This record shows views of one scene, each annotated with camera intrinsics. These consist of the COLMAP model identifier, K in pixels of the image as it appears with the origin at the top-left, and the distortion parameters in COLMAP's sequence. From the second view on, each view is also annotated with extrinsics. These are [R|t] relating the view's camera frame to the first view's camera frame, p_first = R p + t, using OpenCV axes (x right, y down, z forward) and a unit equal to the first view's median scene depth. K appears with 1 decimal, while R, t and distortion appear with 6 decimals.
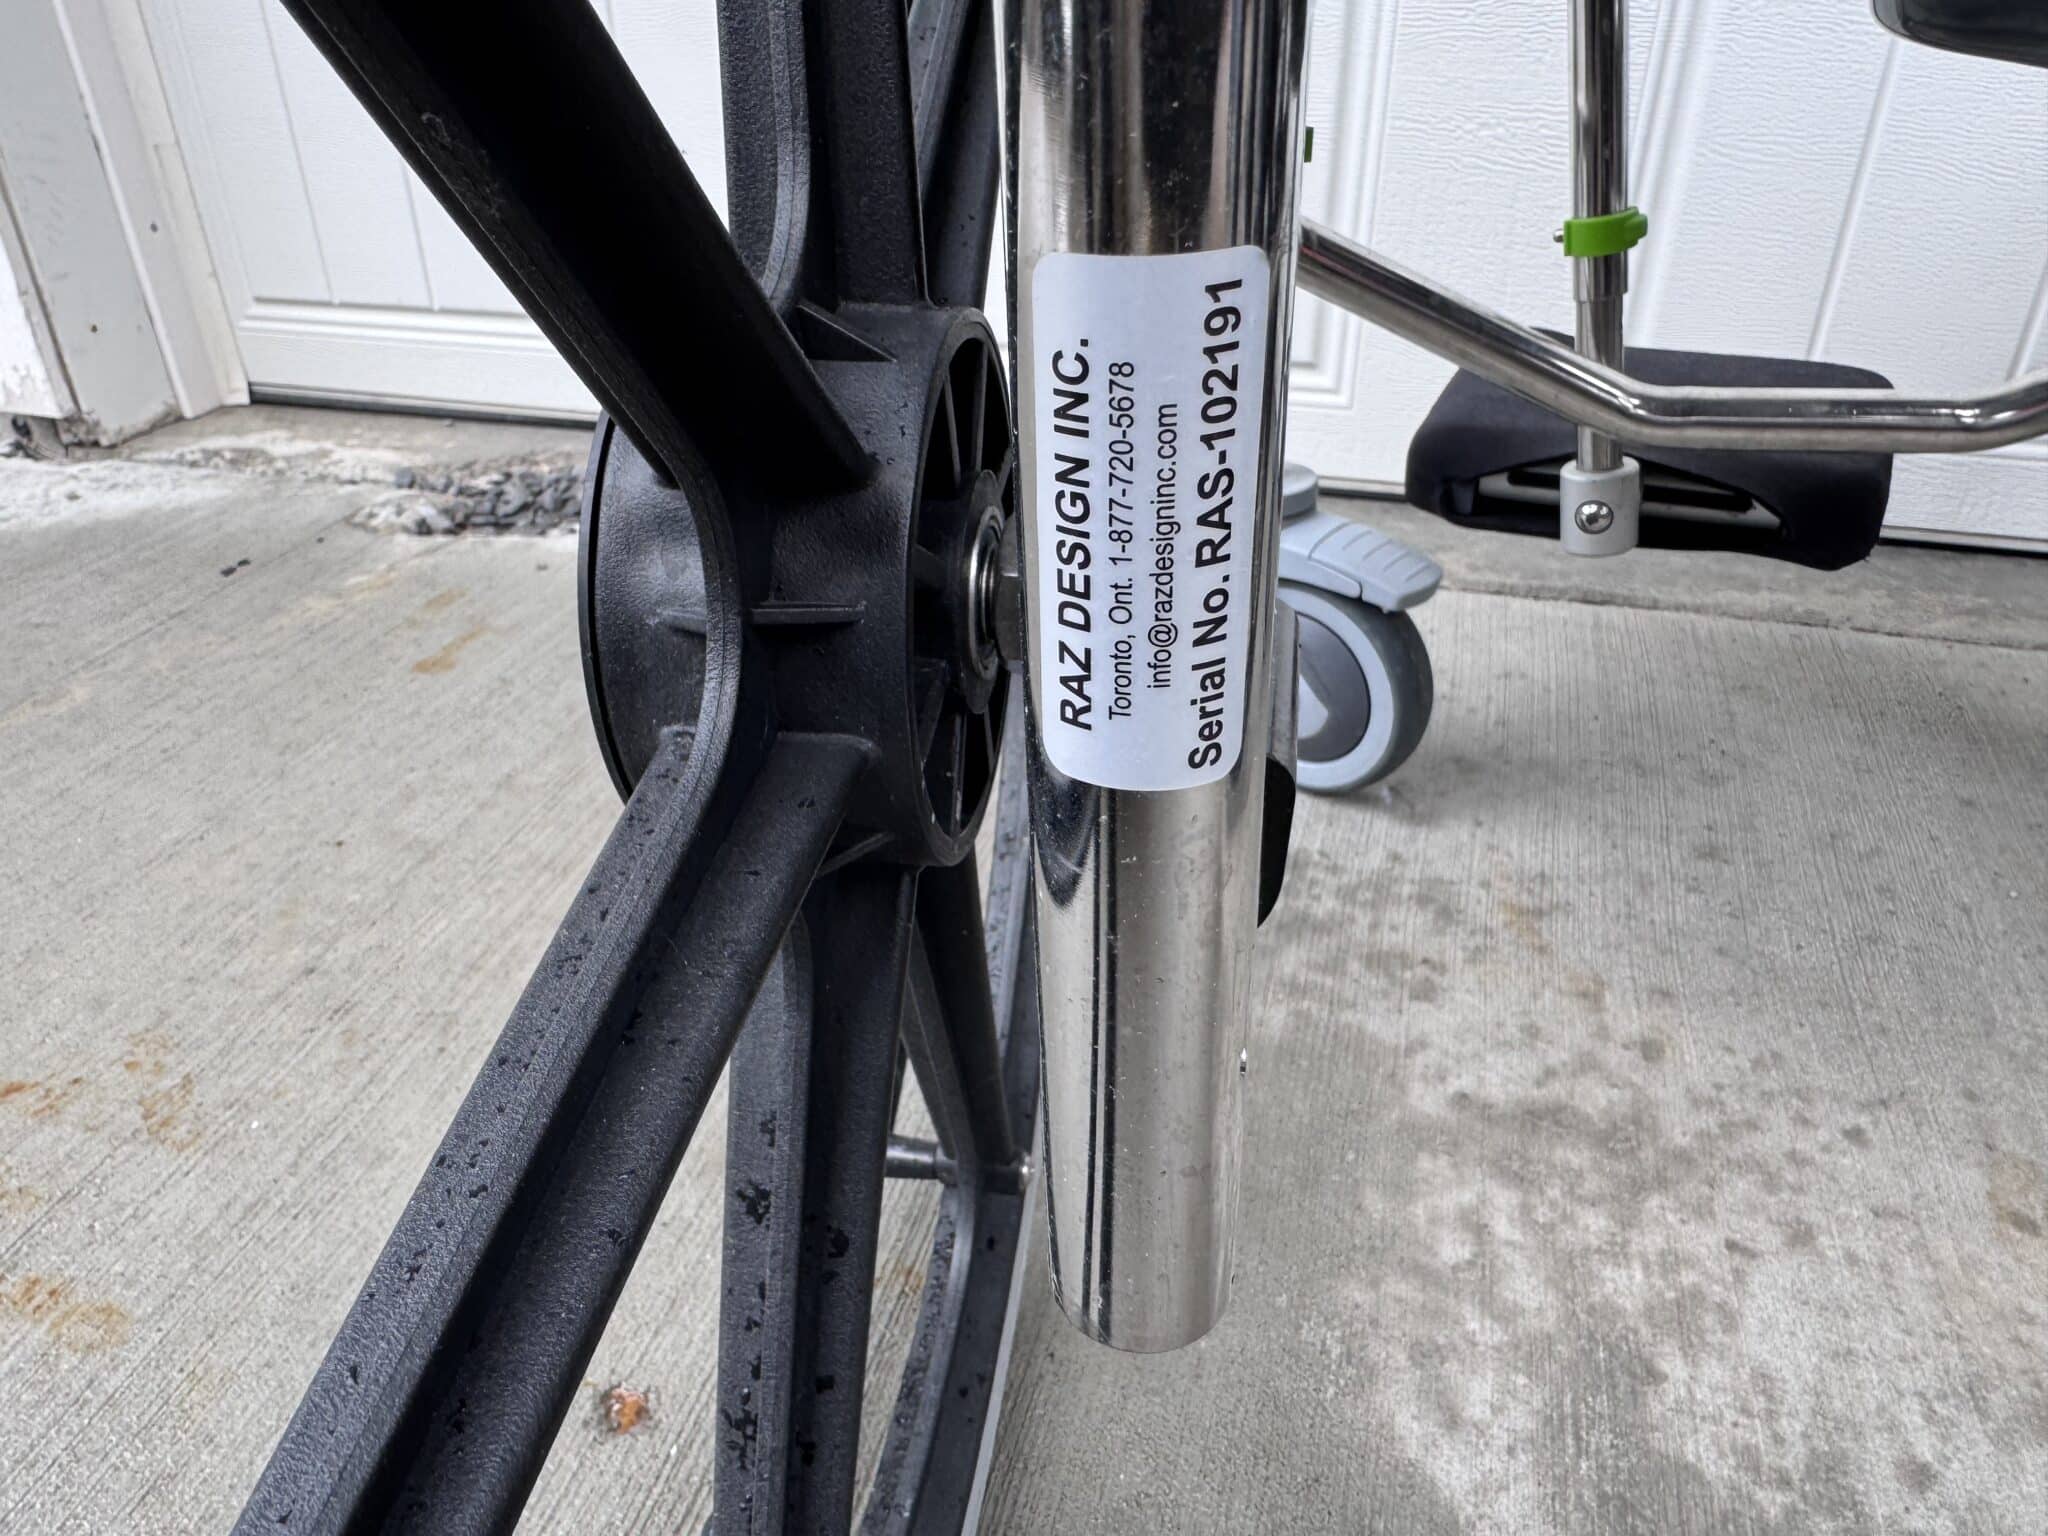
lens RADIAL K [[1431.6, 0, 1024.0], [0, 1431.6, 768.0], [0, 0, 1]] dist [0.031142, -0.043882]
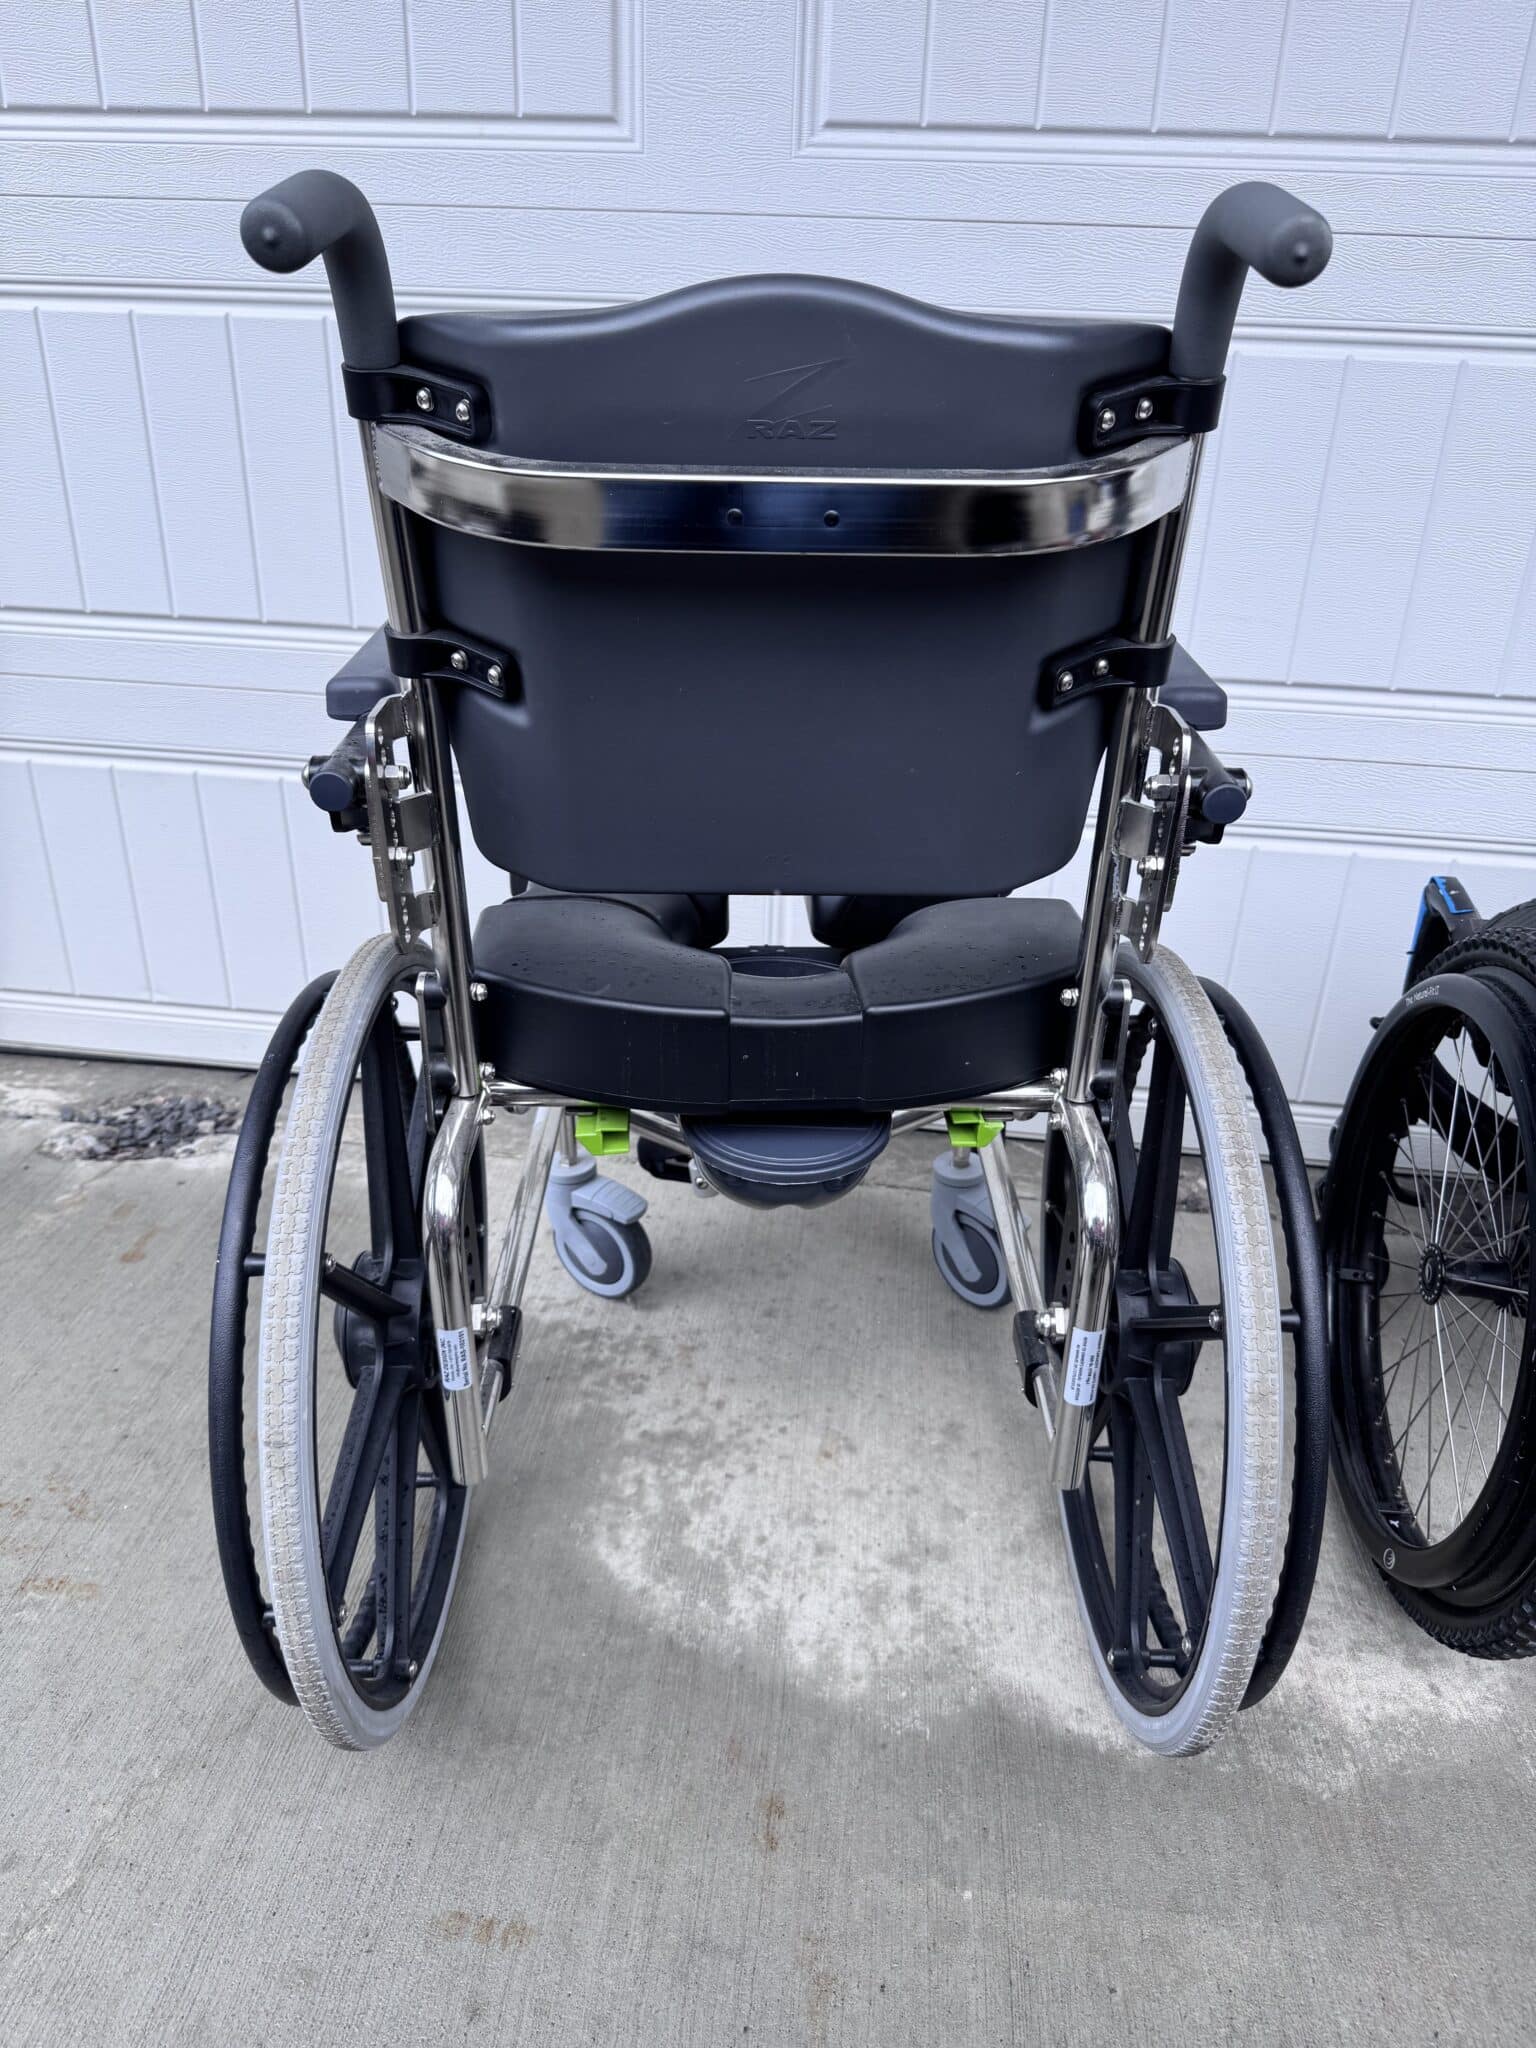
lens RADIAL K [[1393.5, 0, 810.9], [0, 1393.5, 1016.6], [0, 0, 1]] dist [0.095834, -0.134084]
pose [[0.976100, -0.050463, 0.211382, 0.093144], [0.068299, 0.994616, -0.077941, -0.268212], [-0.206311, 0.090515, 0.974291, -1.436257]]
